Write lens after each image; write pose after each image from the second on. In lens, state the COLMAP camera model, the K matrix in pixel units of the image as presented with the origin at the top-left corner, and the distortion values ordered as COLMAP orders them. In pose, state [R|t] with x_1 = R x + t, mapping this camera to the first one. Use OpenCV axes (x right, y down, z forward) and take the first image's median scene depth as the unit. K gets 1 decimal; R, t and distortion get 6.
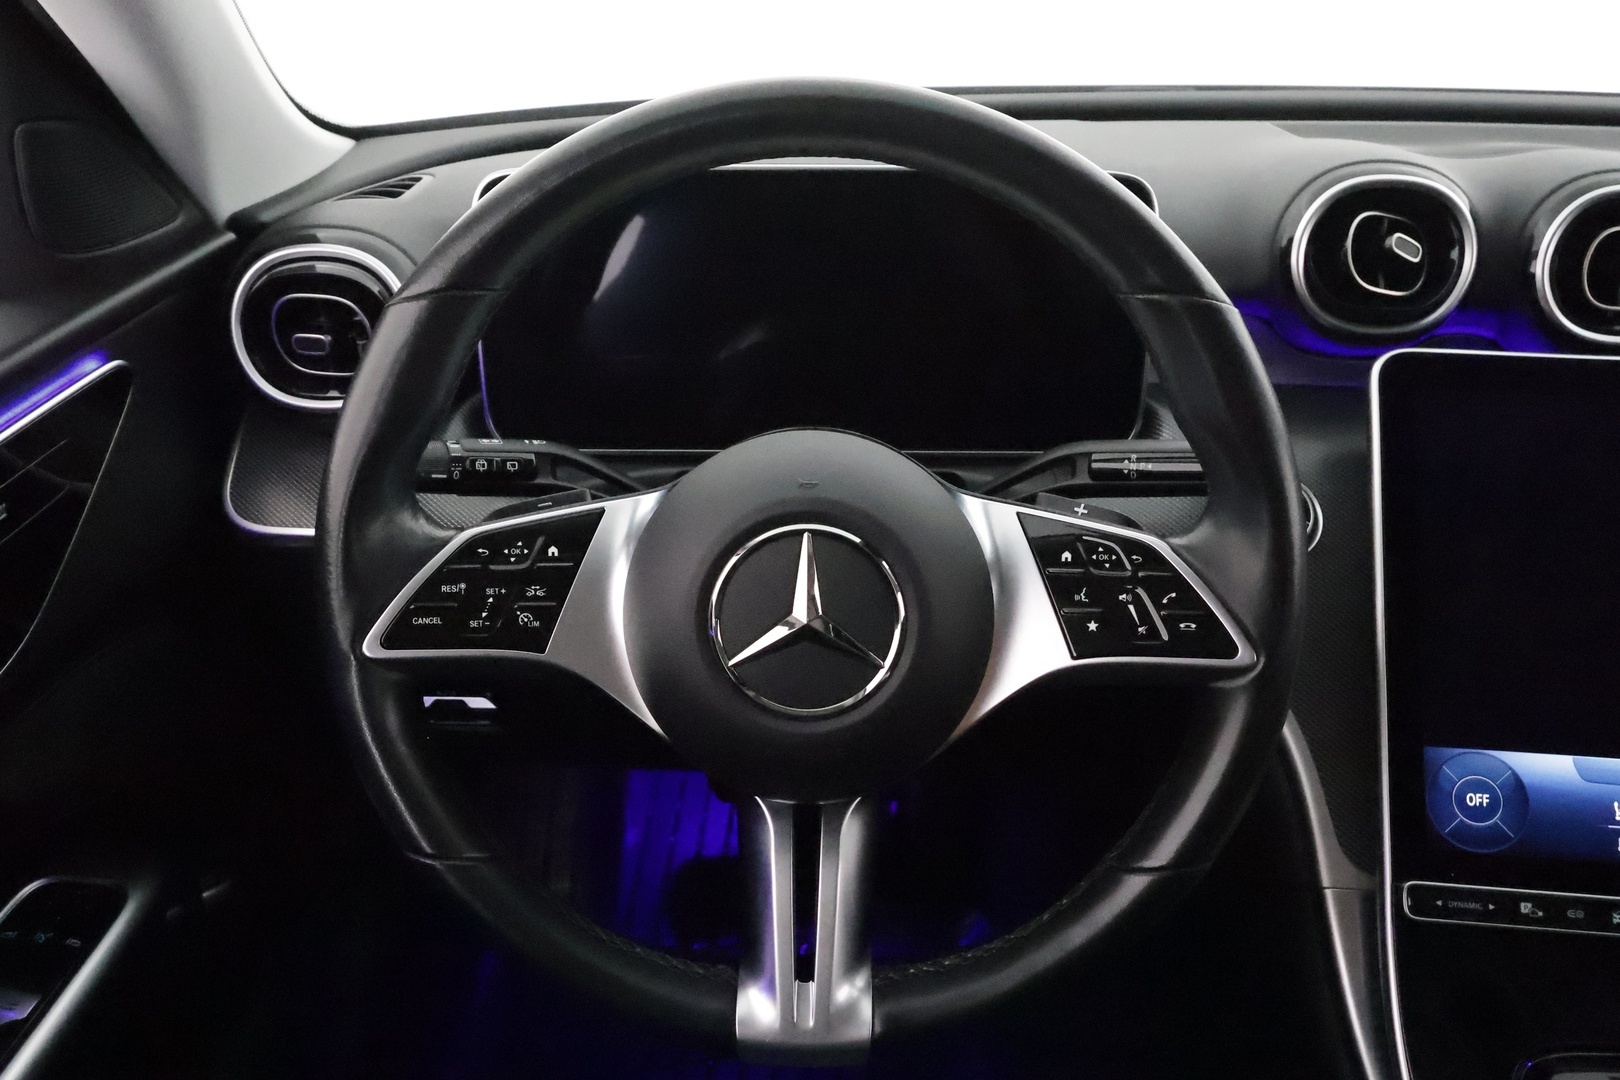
lens RADIAL K [[1288.2, 0, 819.6], [0, 1288.2, 550.0], [0, 0, 1]] dist [0.014973, 0.001369]
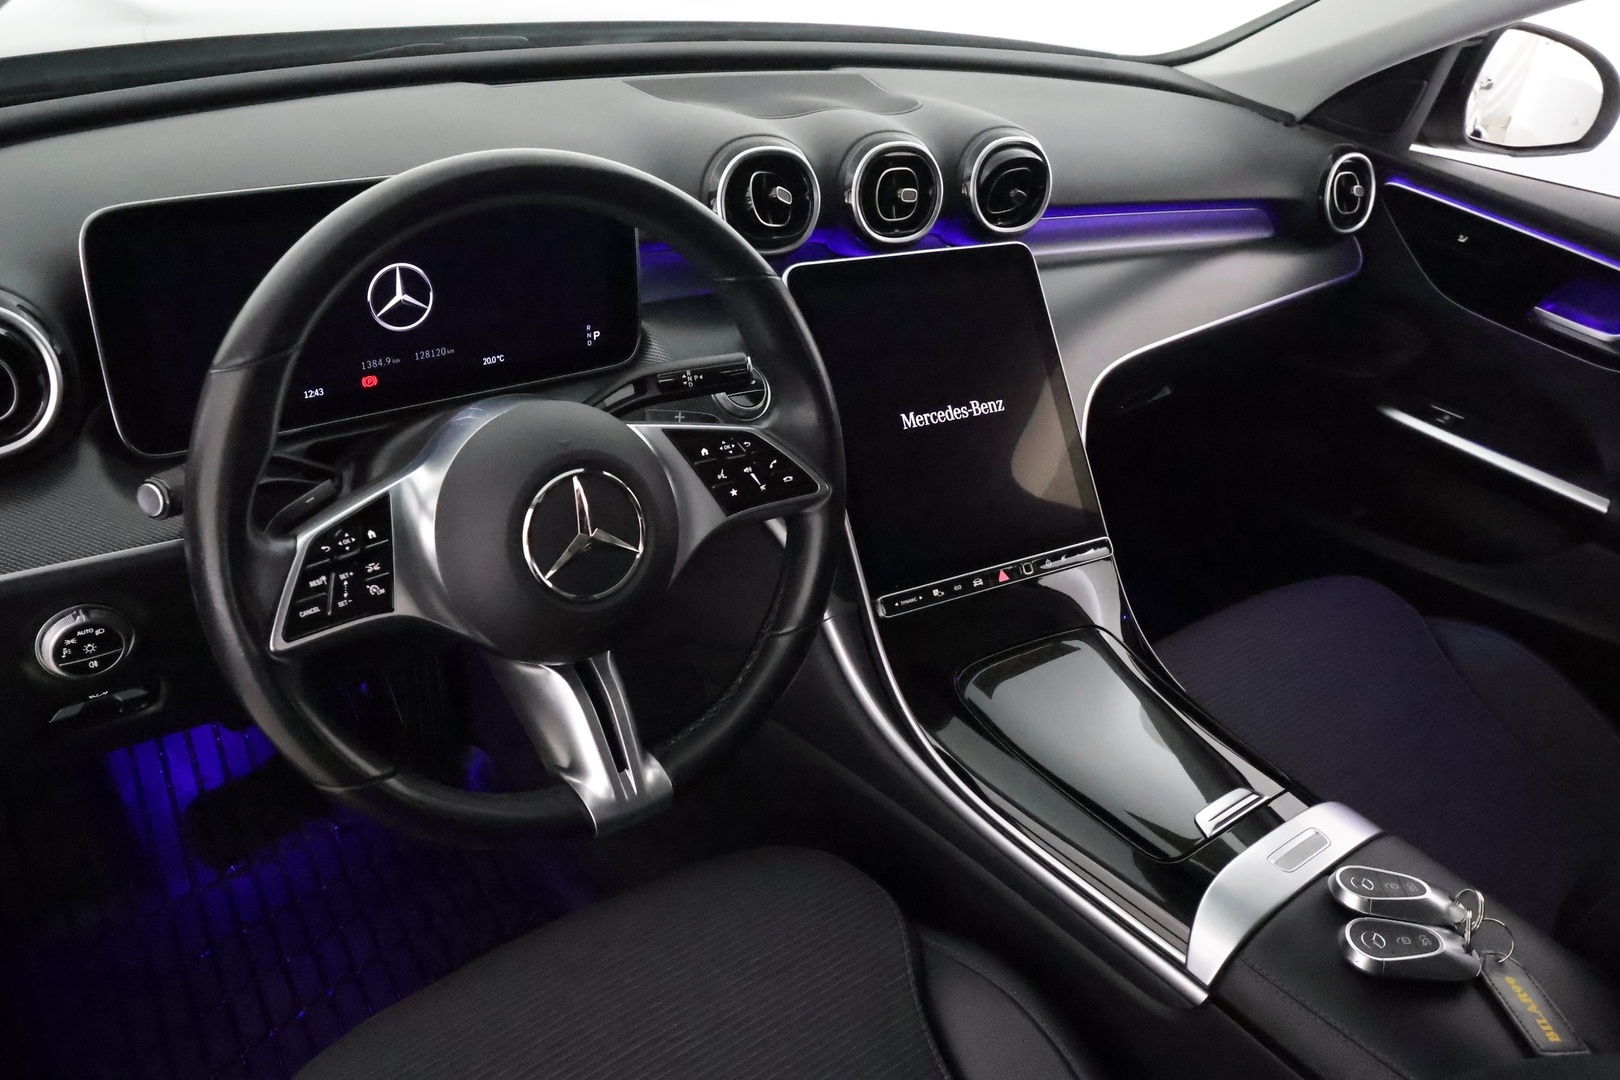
lens RADIAL K [[1288.2, 0, 816.3], [0, 1288.2, 546.2], [0, 0, 1]] dist [0.014973, 0.001369]
pose [[0.780343, -0.258617, 0.569369, -0.537812], [0.179715, 0.964814, 0.191929, -0.139553], [-0.598971, -0.047446, 0.799364, -0.266315]]
